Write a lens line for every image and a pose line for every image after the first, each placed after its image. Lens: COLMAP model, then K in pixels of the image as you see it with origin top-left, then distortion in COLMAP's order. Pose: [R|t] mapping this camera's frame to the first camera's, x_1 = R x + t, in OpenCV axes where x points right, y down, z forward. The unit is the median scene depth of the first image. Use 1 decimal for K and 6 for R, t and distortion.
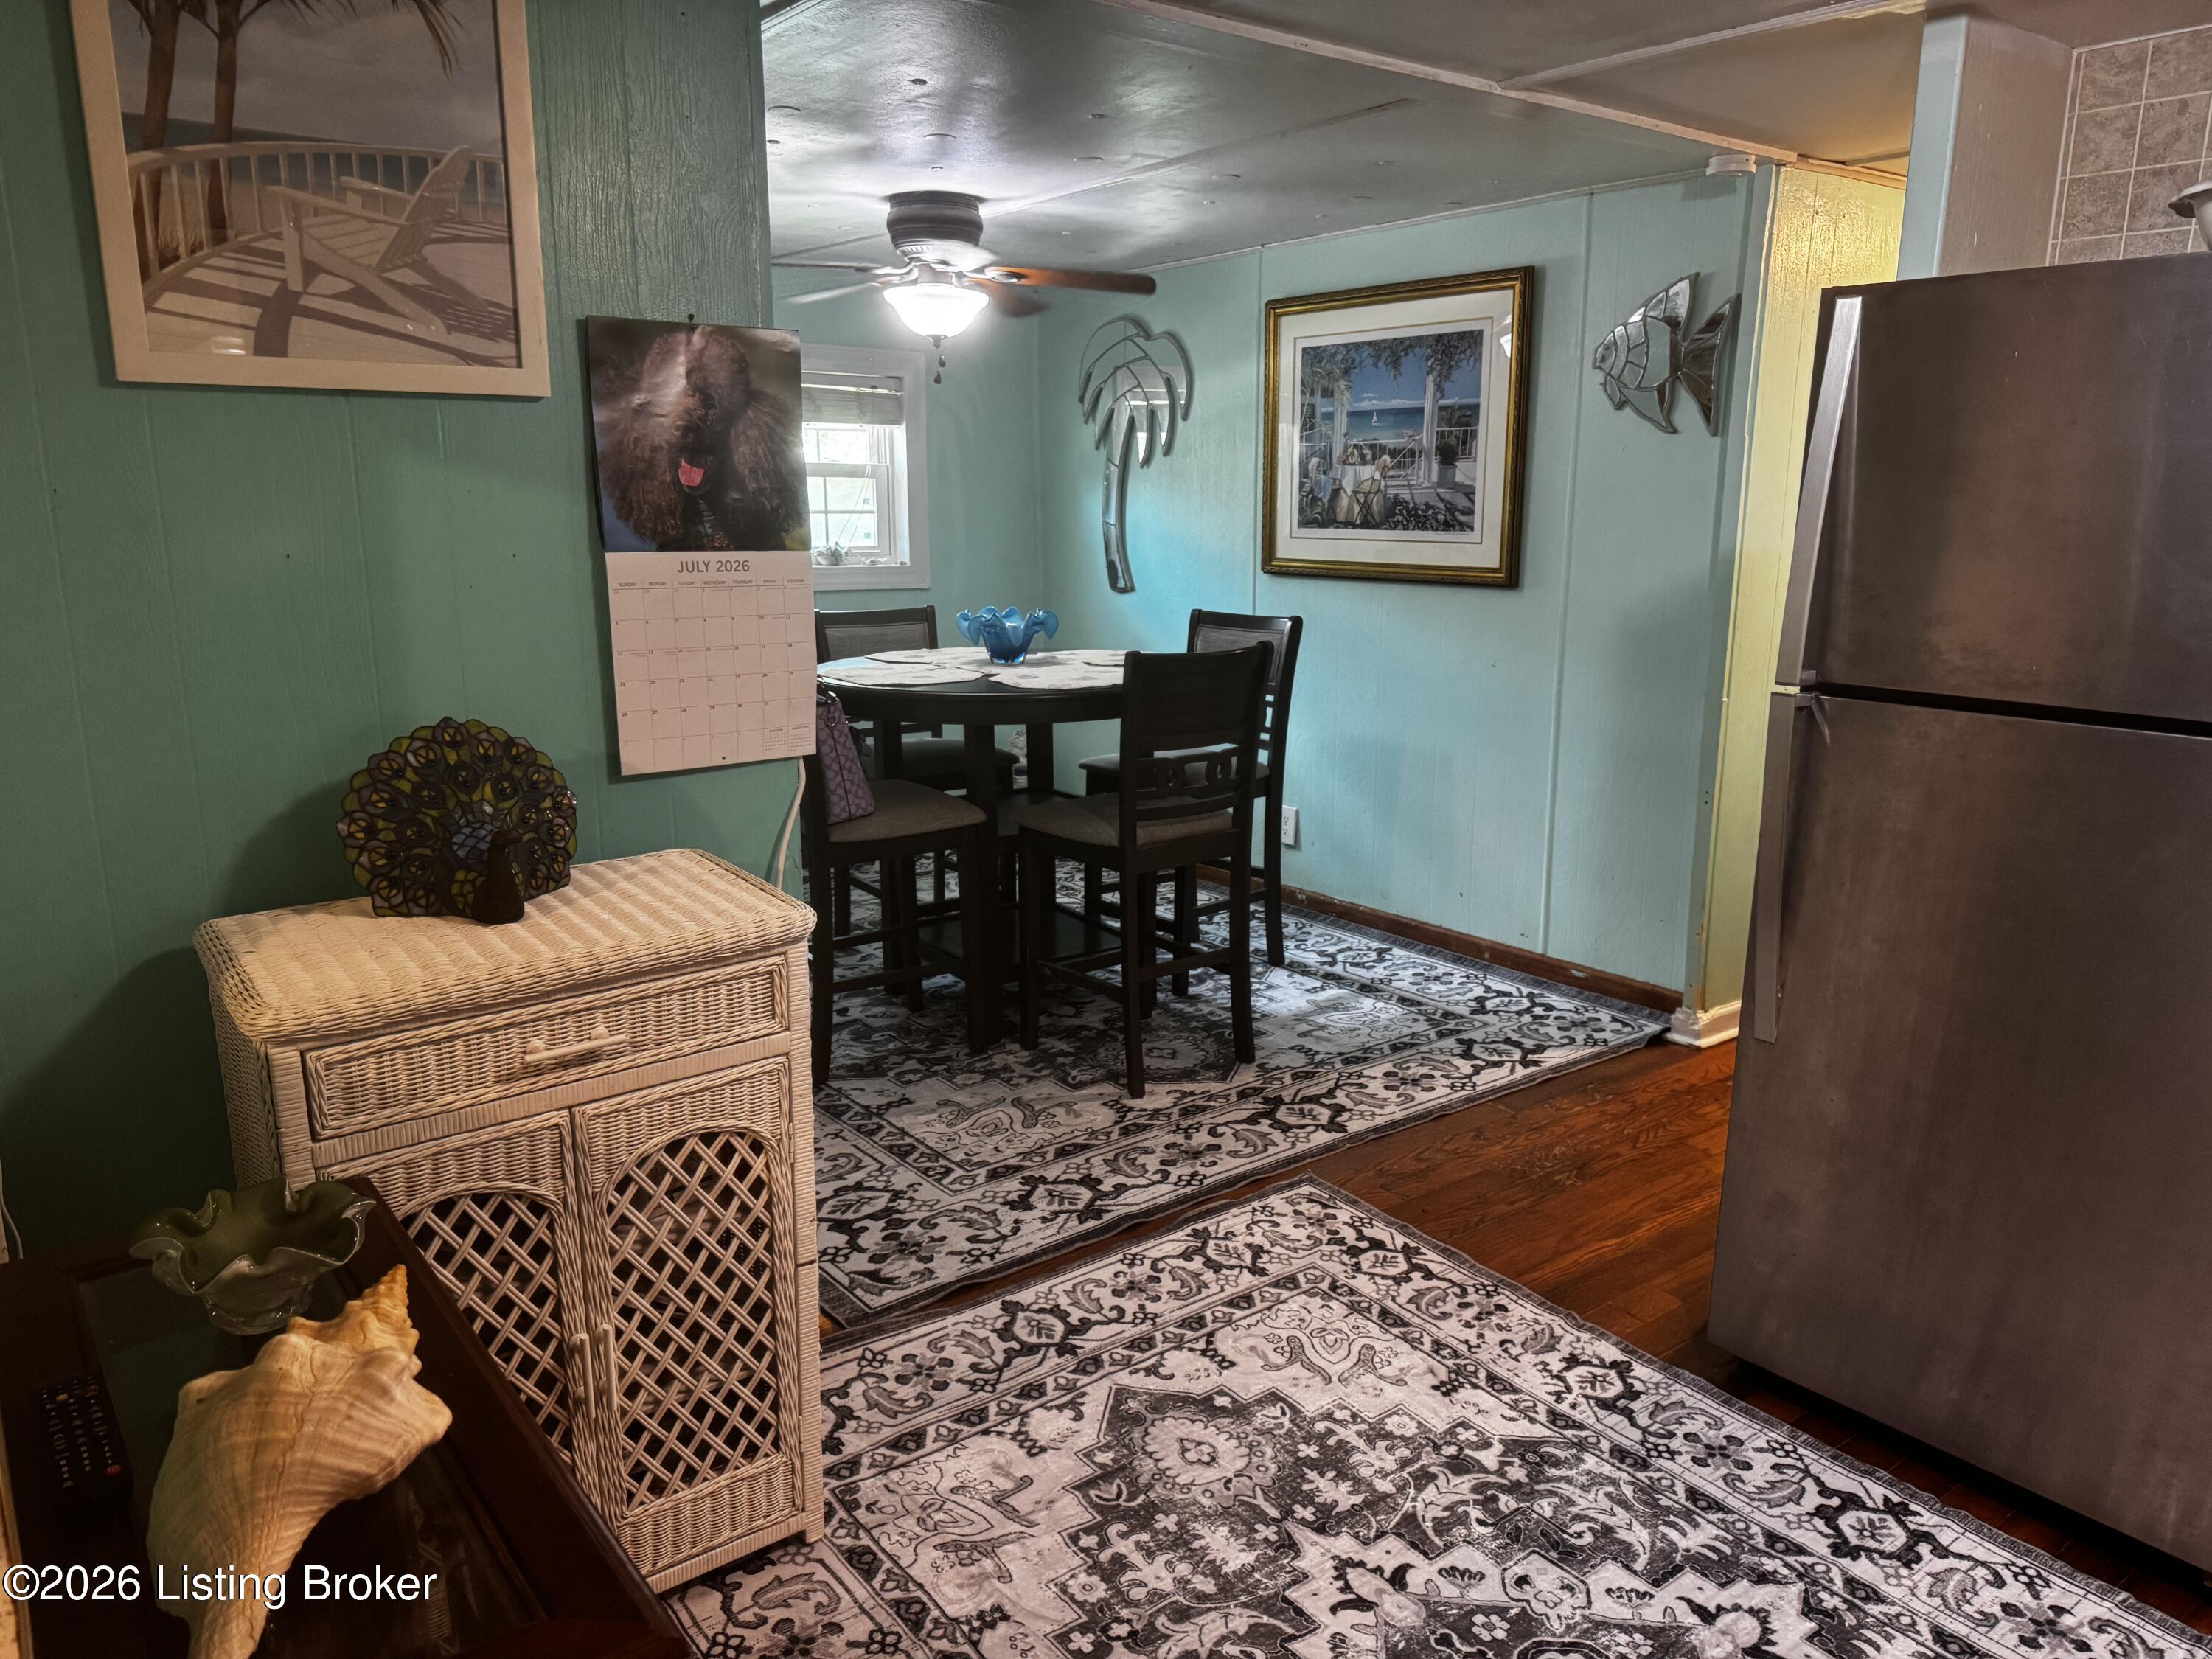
lens RADIAL K [[1551.8, 0, 1115.8], [0, 1551.8, 821.9], [0, 0, 1]] dist [0.031953, -0.044777]
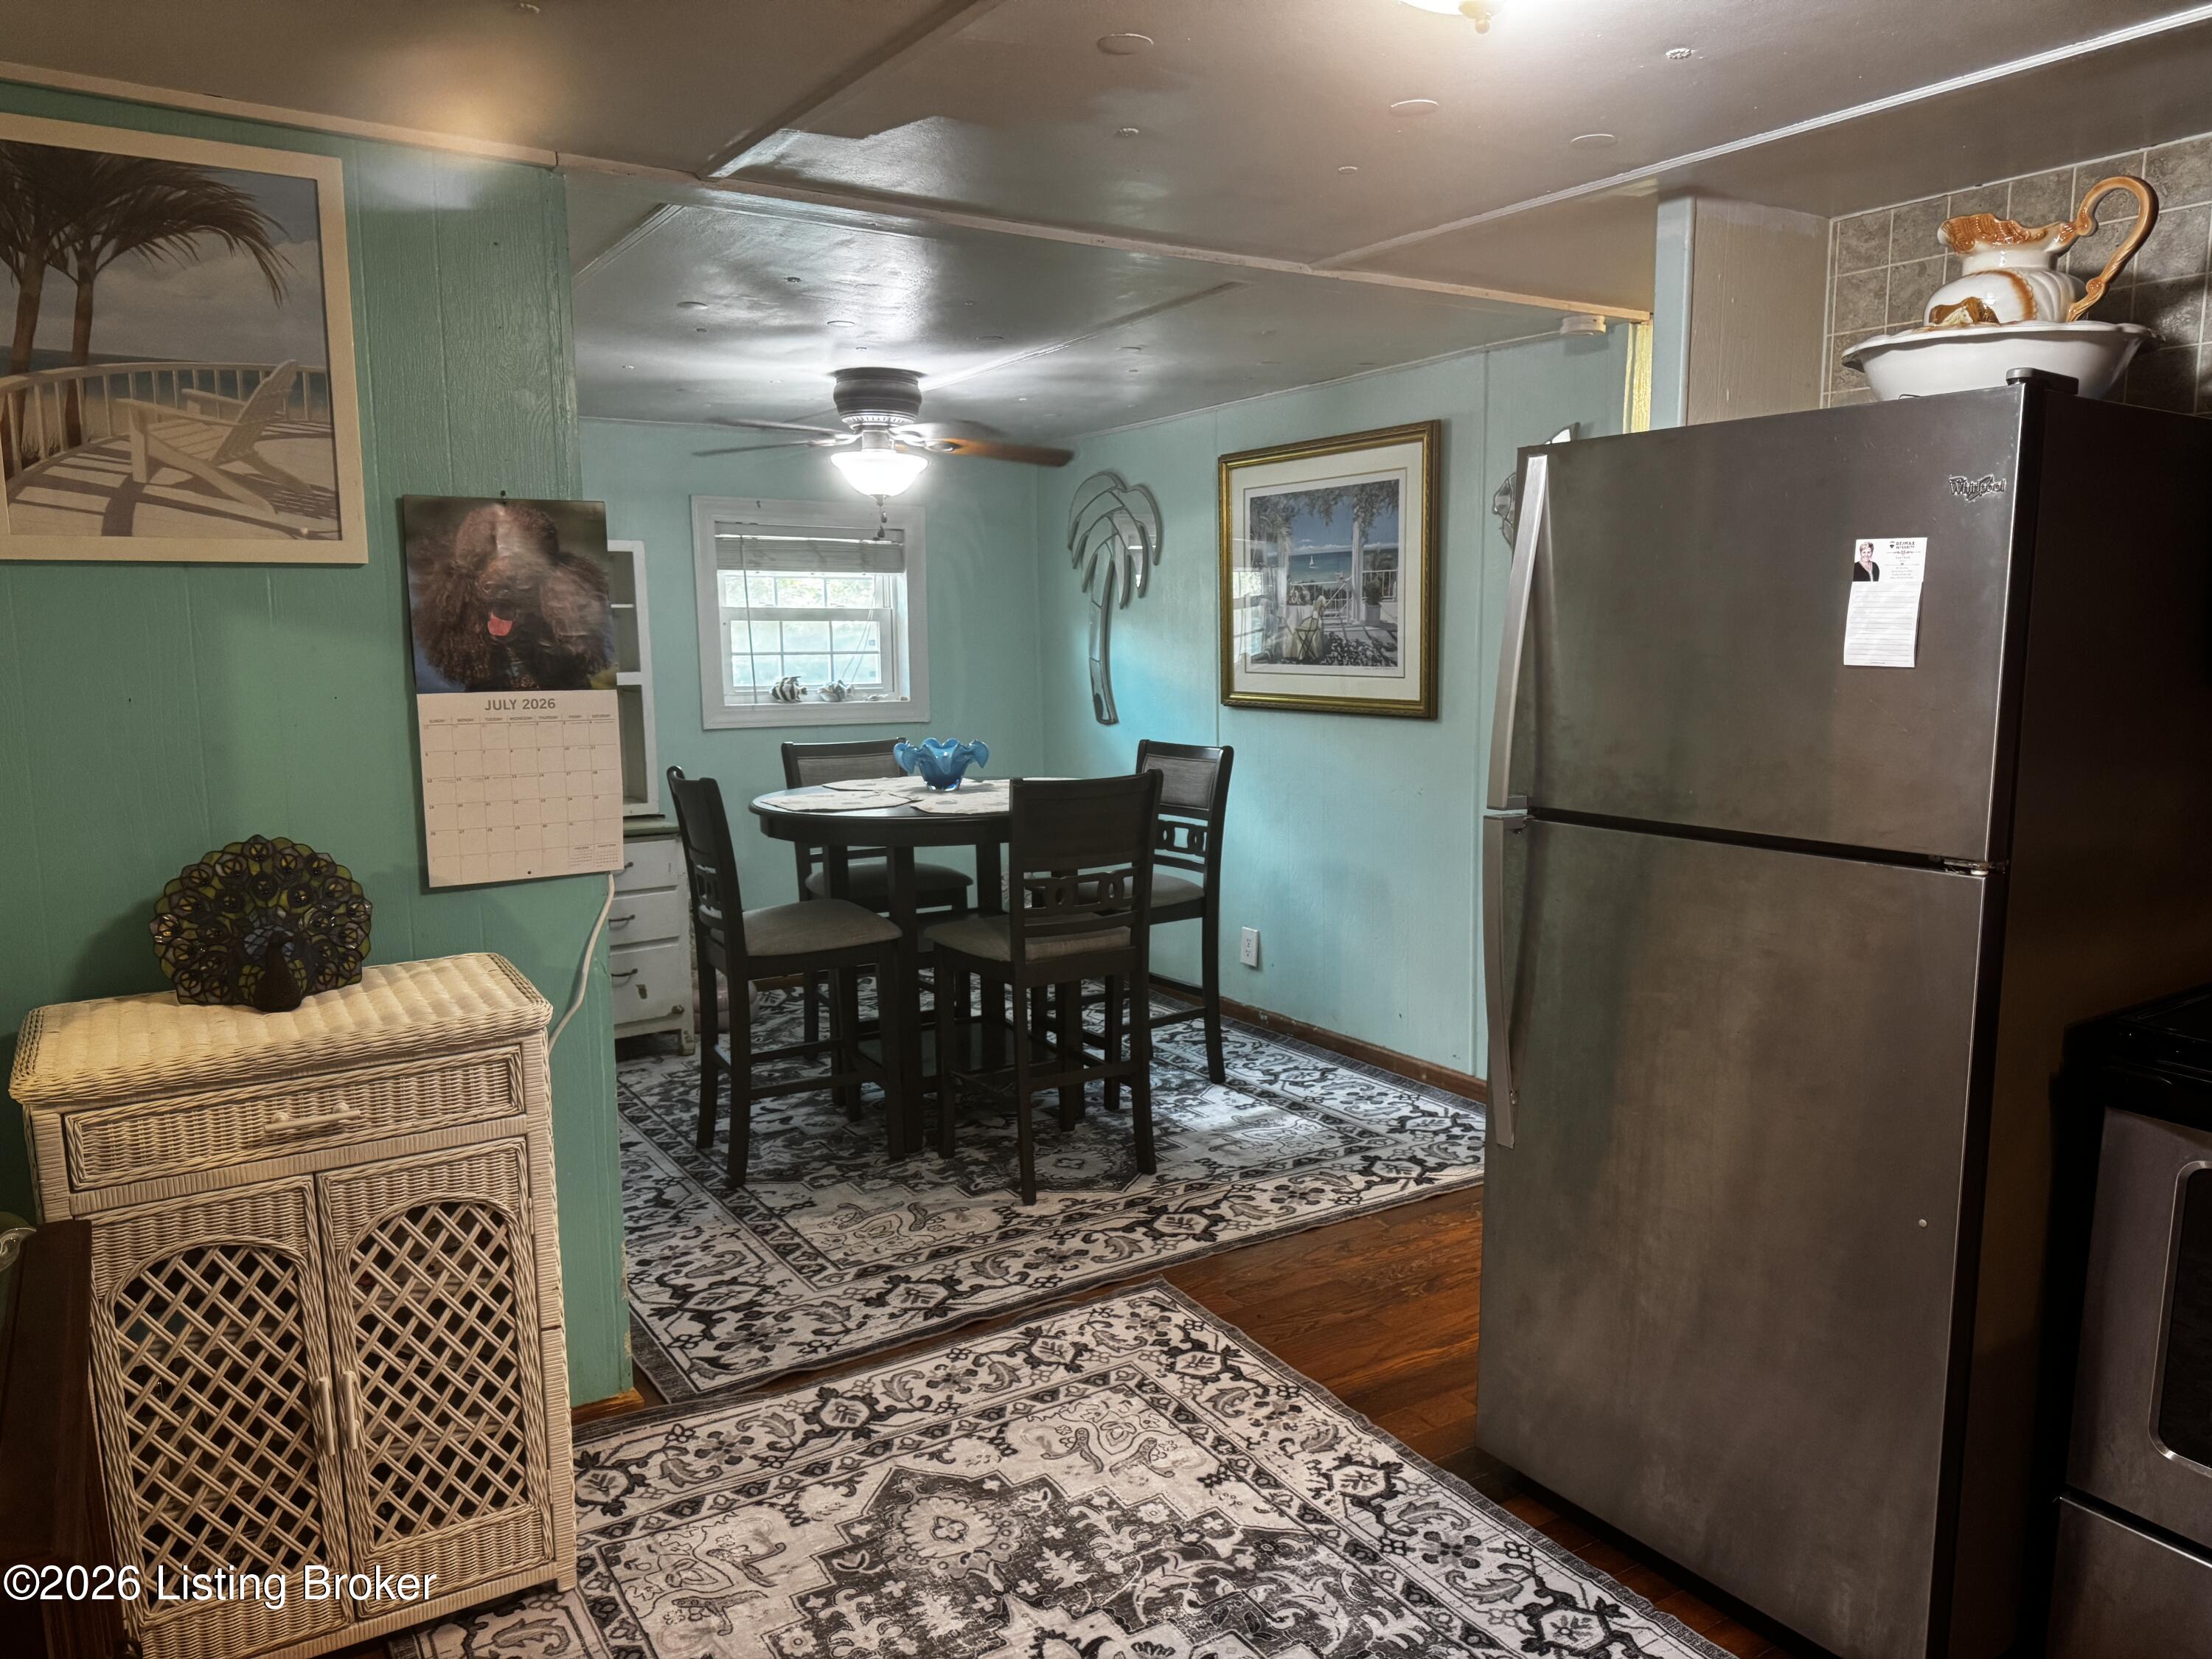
lens RADIAL K [[1551.8, 0, 1117.3], [0, 1551.8, 822.3], [0, 0, 1]] dist [0.031953, -0.044777]
pose [[0.995979, 0.000580, -0.089582, 0.279357], [-0.008149, 0.996420, -0.084148, 0.014243], [0.089213, 0.084540, 0.992418, -0.090328]]
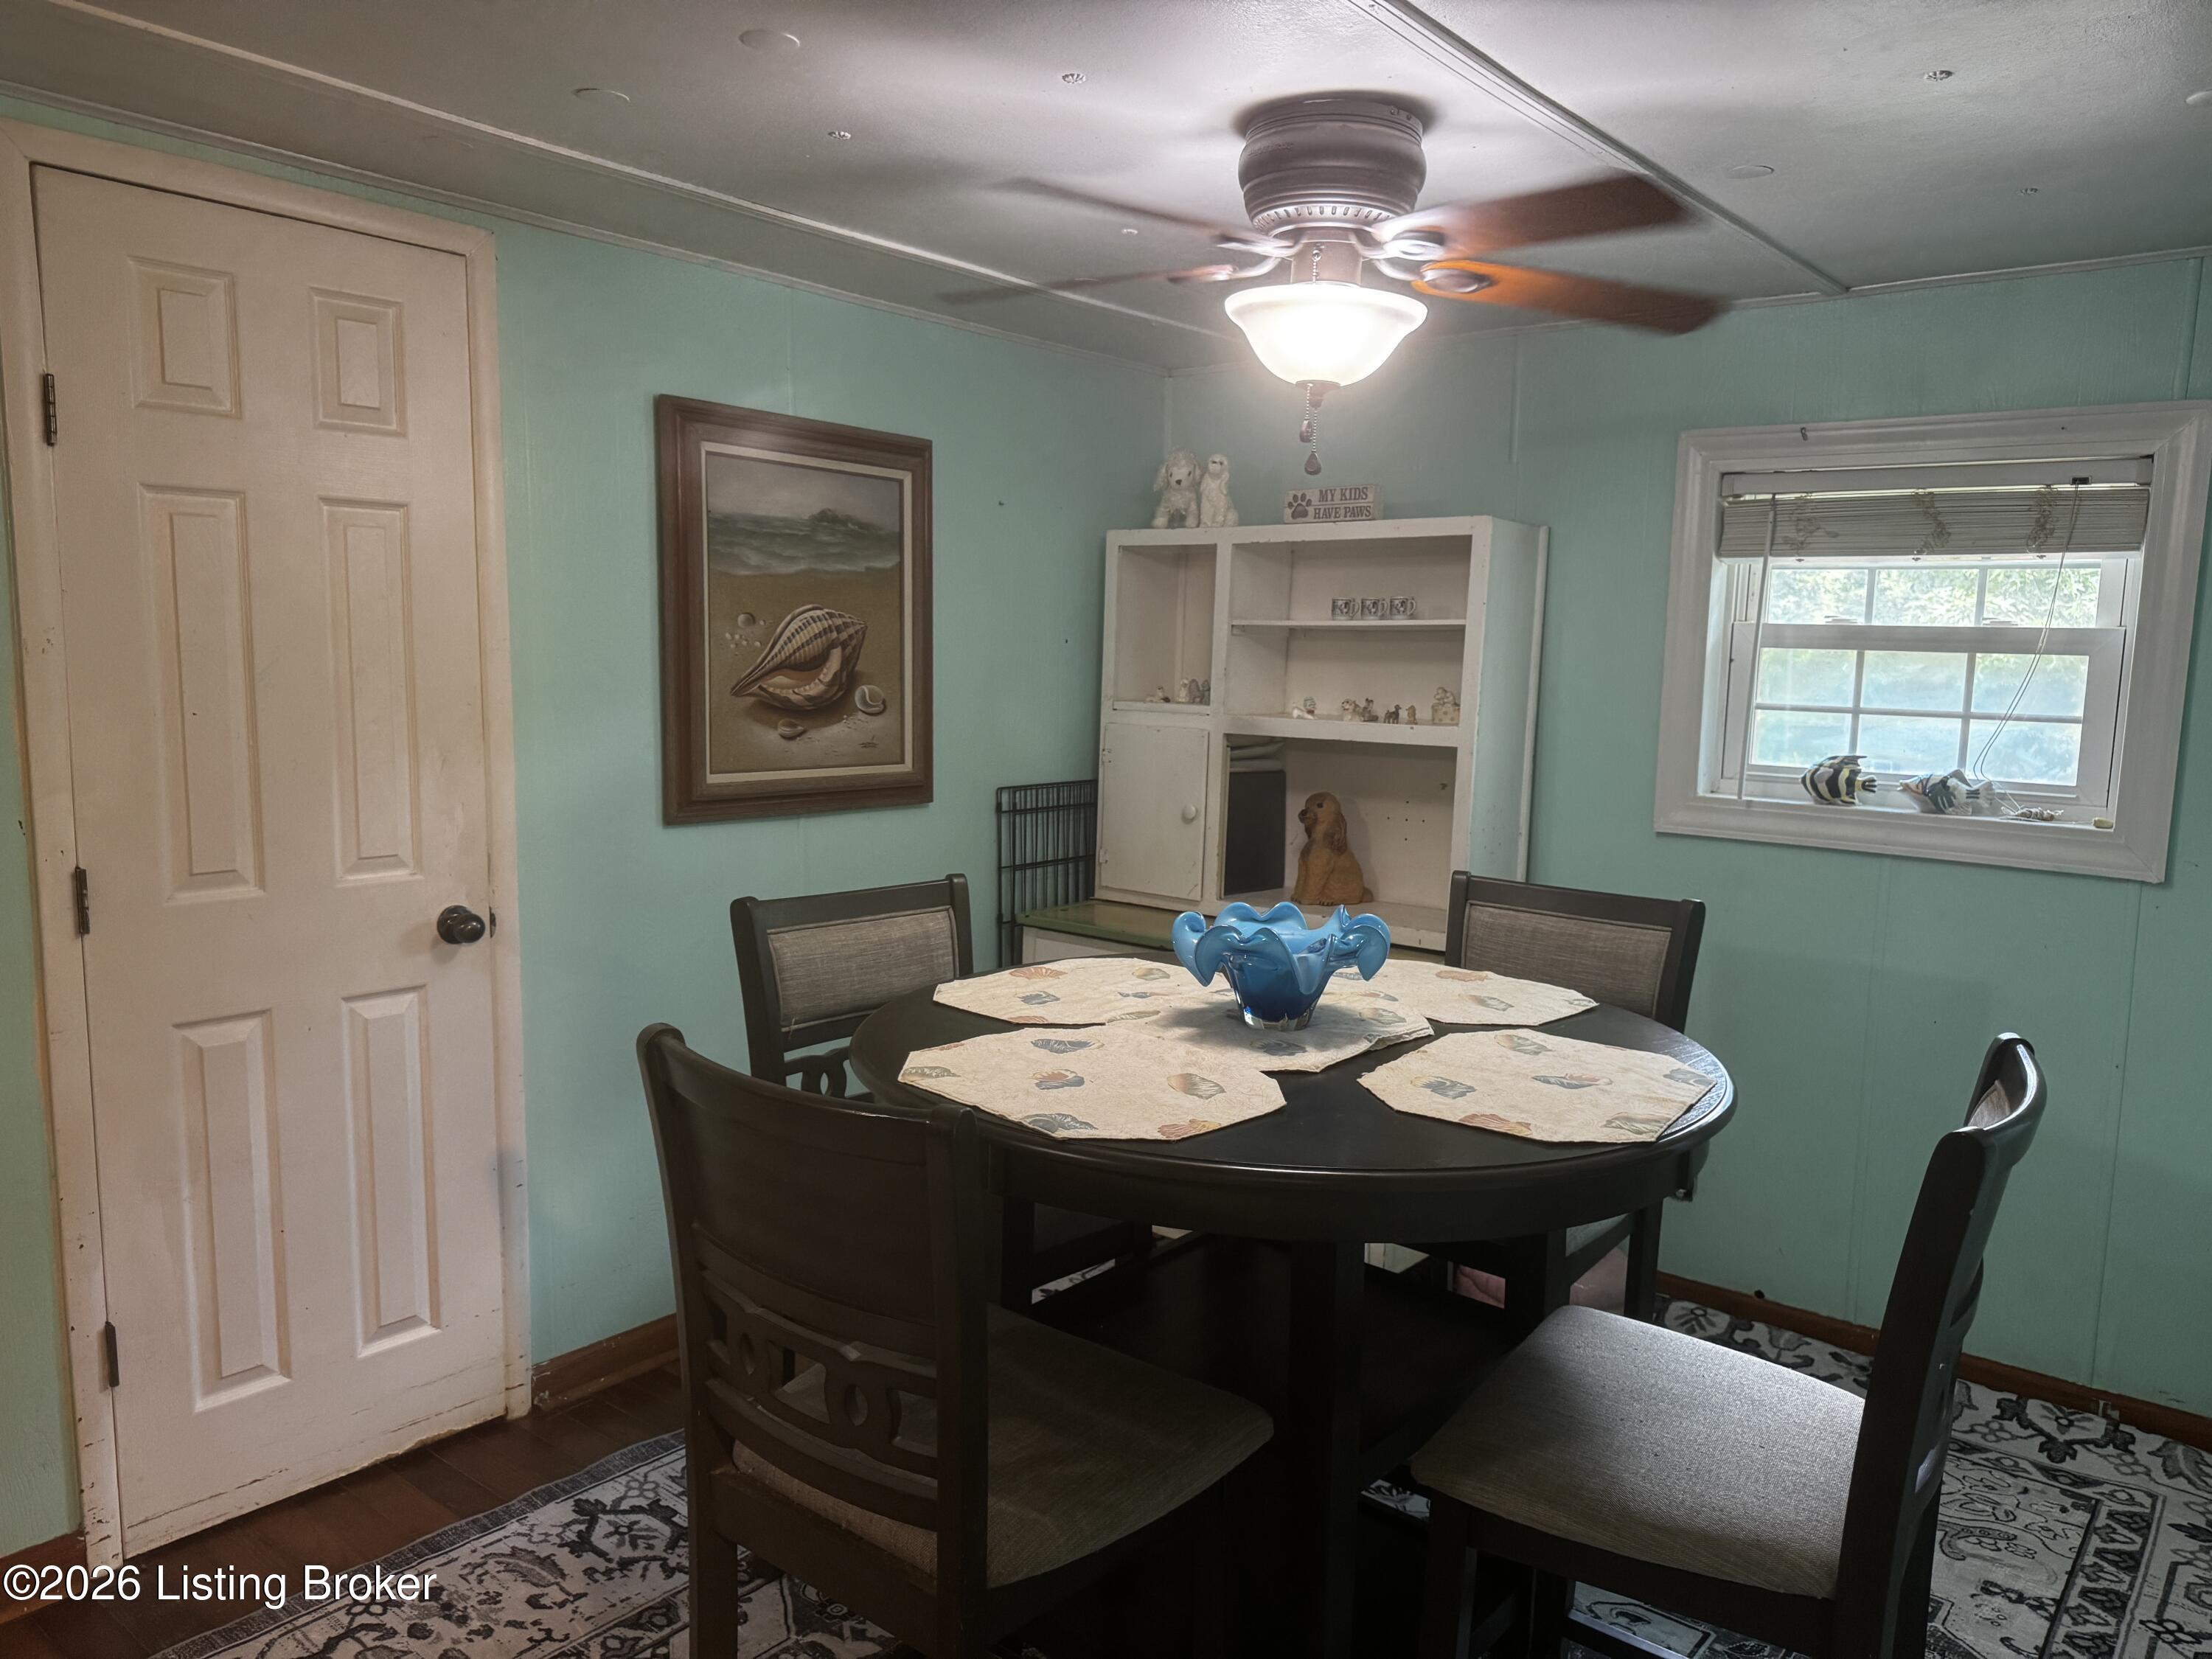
lens RADIAL K [[1551.8, 0, 1107.3], [0, 1551.8, 832.9], [0, 0, 1]] dist [0.031953, -0.044777]
pose [[0.236568, 0.113152, -0.965004, 0.717607], [-0.225963, 0.972370, 0.058622, -0.327069], [0.944974, 0.204187, 0.255600, 1.550276]]
